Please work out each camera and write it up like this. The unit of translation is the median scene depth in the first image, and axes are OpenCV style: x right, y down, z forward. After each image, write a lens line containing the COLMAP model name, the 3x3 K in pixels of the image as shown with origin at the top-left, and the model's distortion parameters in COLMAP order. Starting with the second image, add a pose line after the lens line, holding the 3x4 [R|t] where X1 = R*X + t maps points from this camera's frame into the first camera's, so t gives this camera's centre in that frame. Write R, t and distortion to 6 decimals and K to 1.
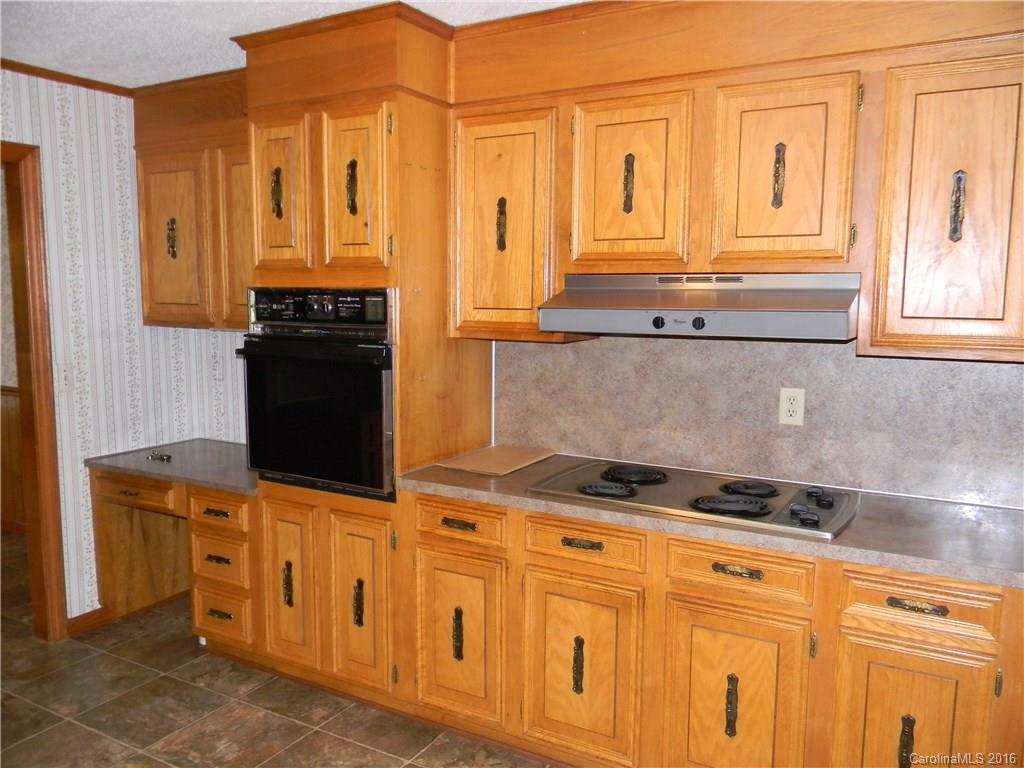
lens RADIAL K [[810.3, 0, 513.8], [0, 810.3, 384.8], [0, 0, 1]] dist [-0.004298, -0.005229]
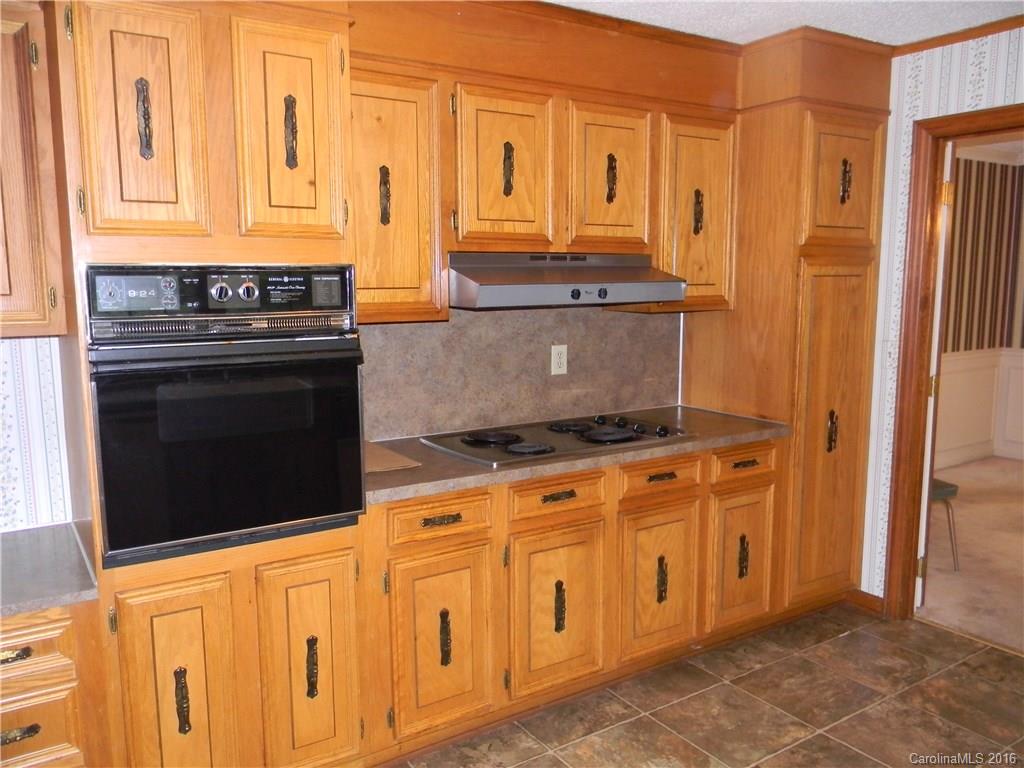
lens RADIAL K [[819.3, 0, 506.9], [0, 819.3, 387.8], [0, 0, 1]] dist [0.011318, -0.034969]
pose [[0.456575, -0.128828, 0.880308, -0.826939], [0.110213, 0.990029, 0.087723, -0.051357], [-0.882832, 0.056969, 0.466221, 0.479953]]
